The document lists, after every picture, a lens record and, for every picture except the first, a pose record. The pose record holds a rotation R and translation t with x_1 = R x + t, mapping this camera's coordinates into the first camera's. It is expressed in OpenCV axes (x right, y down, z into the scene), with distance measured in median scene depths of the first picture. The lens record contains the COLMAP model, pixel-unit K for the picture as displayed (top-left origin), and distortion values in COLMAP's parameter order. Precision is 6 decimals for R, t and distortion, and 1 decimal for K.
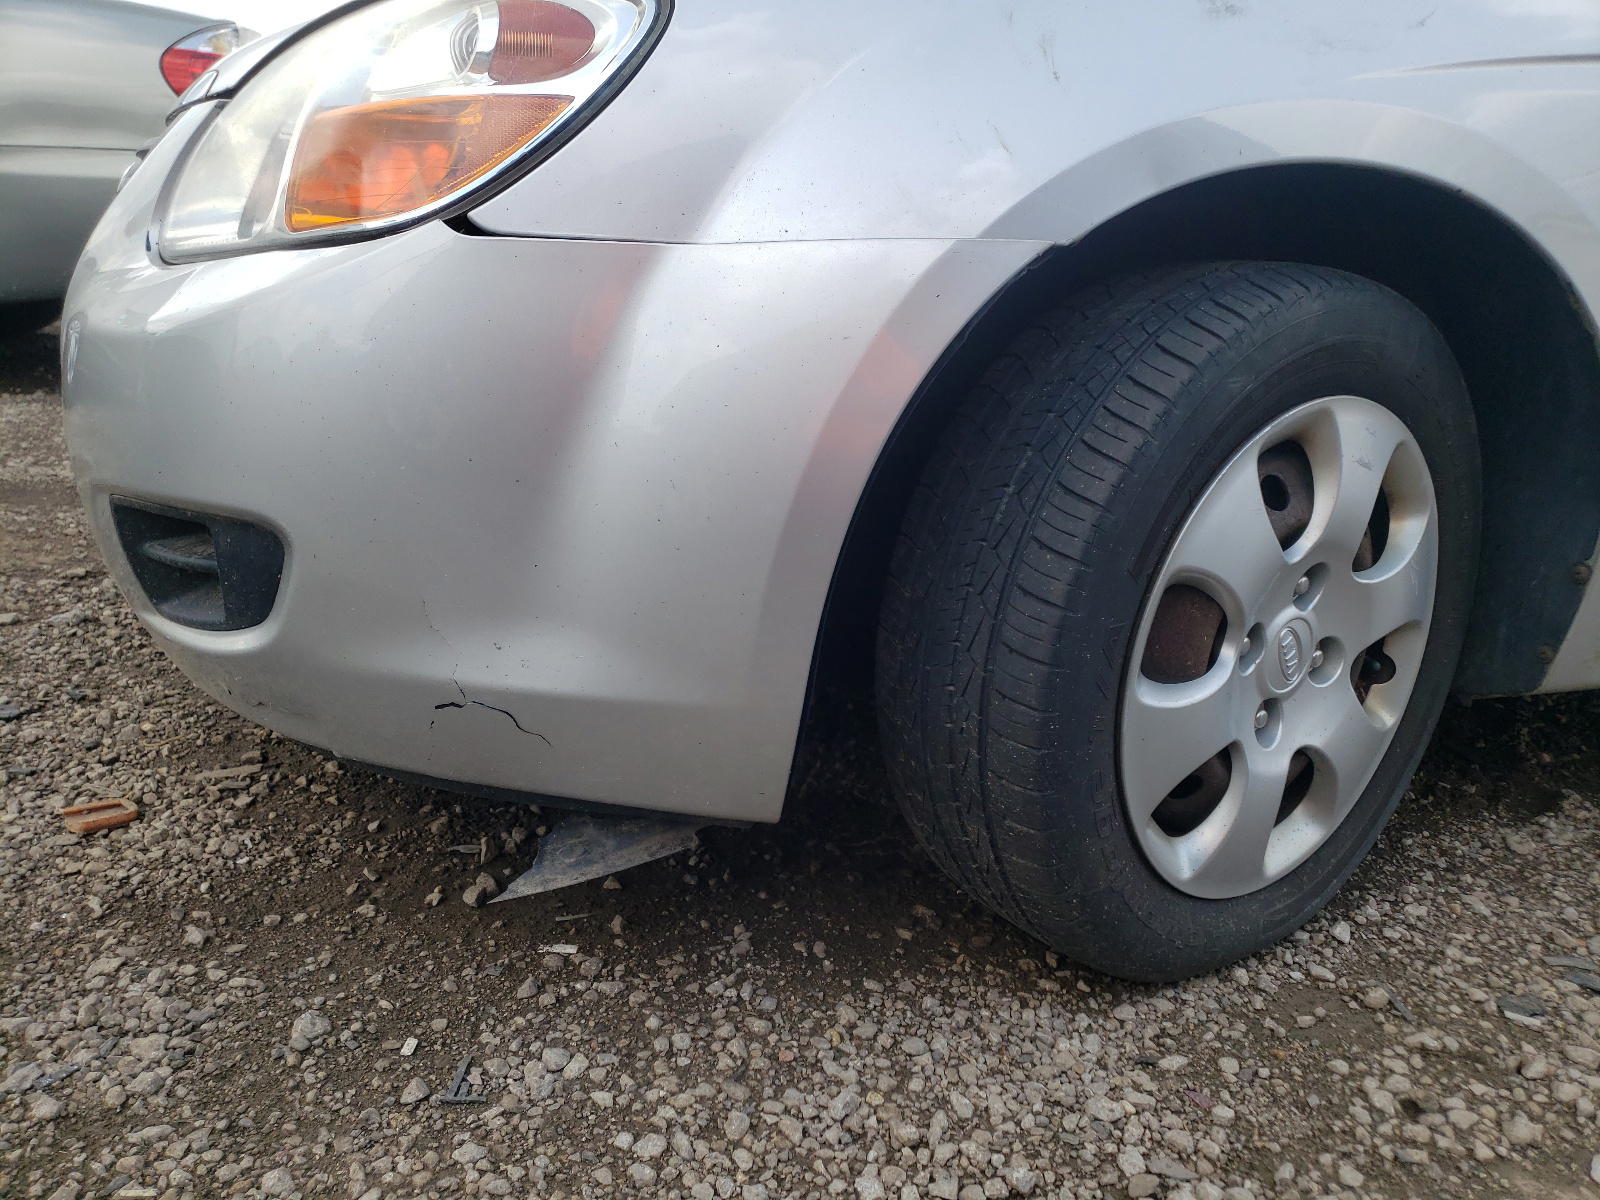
lens RADIAL K [[1255.6, 0, 806.8], [0, 1255.6, 597.9], [0, 0, 1]] dist [0.000770, 0.001169]
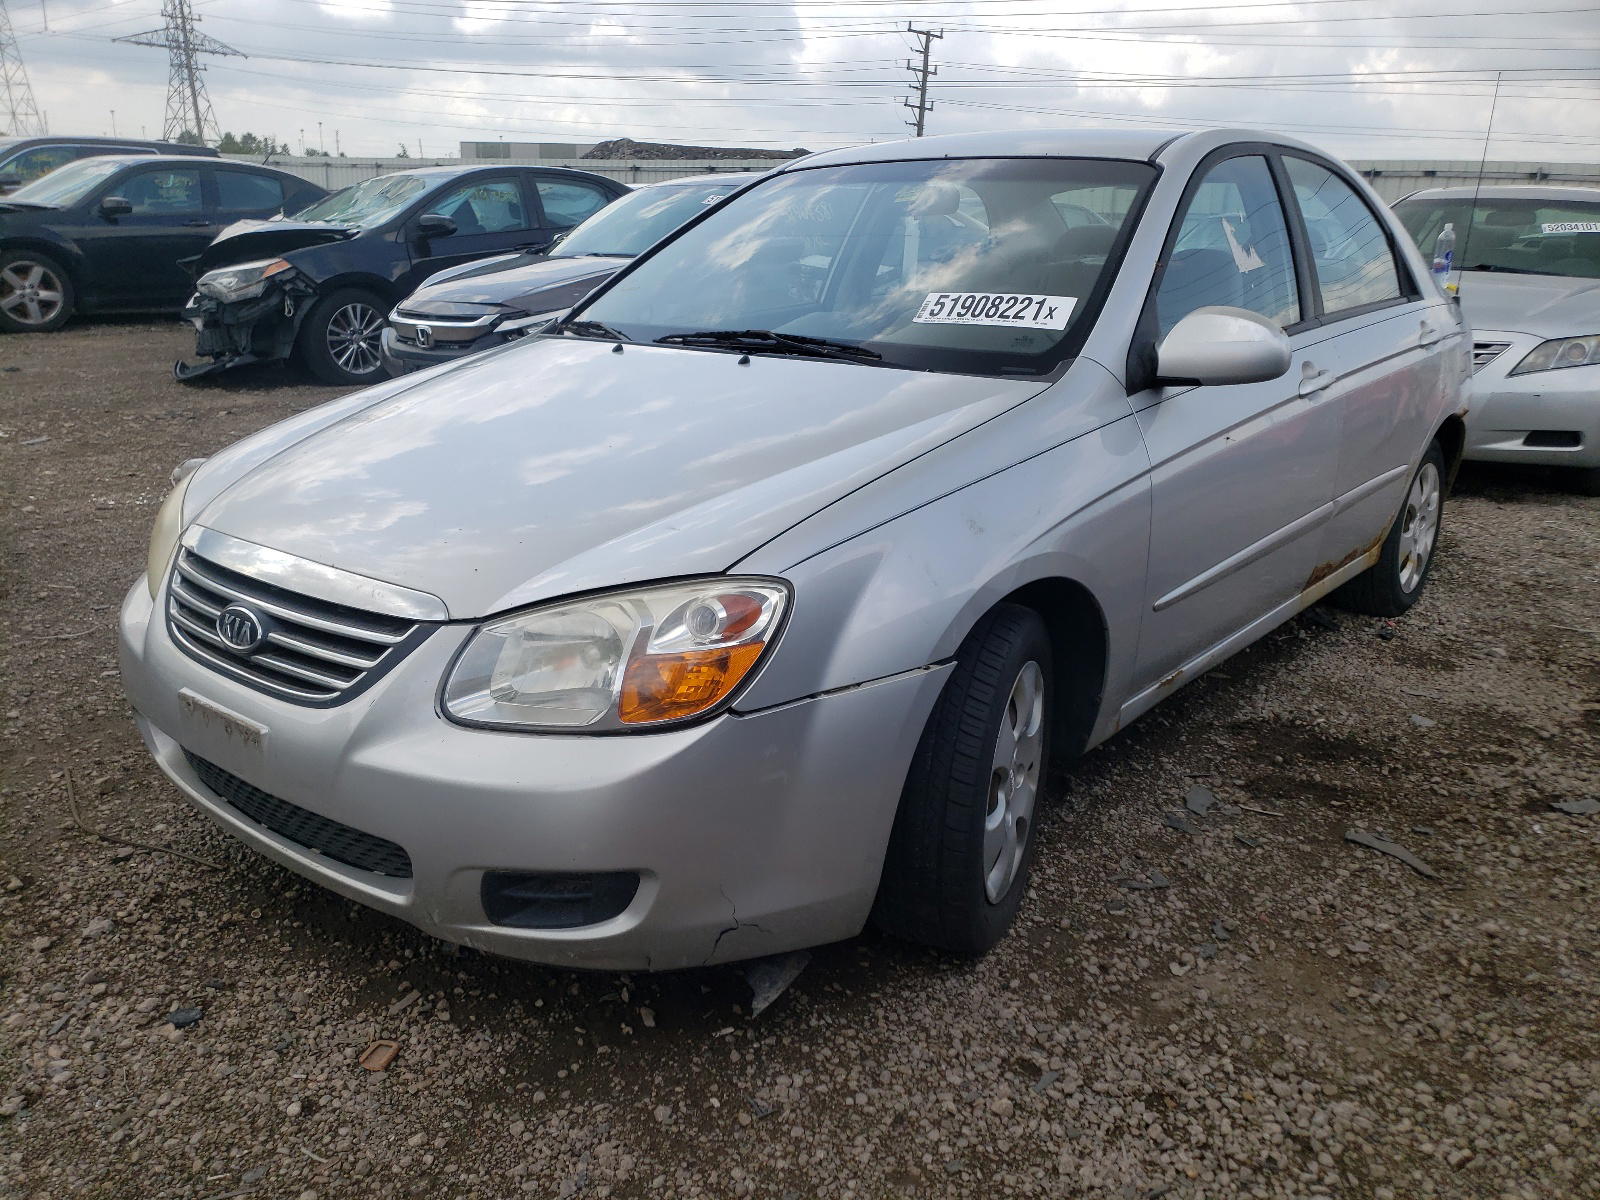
lens RADIAL K [[1255.6, 0, 796.3], [0, 1255.6, 604.5], [0, 0, 1]] dist [0.000770, 0.001169]
pose [[0.866710, -0.184827, 0.463306, -0.920656], [0.162490, 0.982771, 0.088085, -0.528446], [-0.471604, -0.001061, 0.881810, -0.743162]]
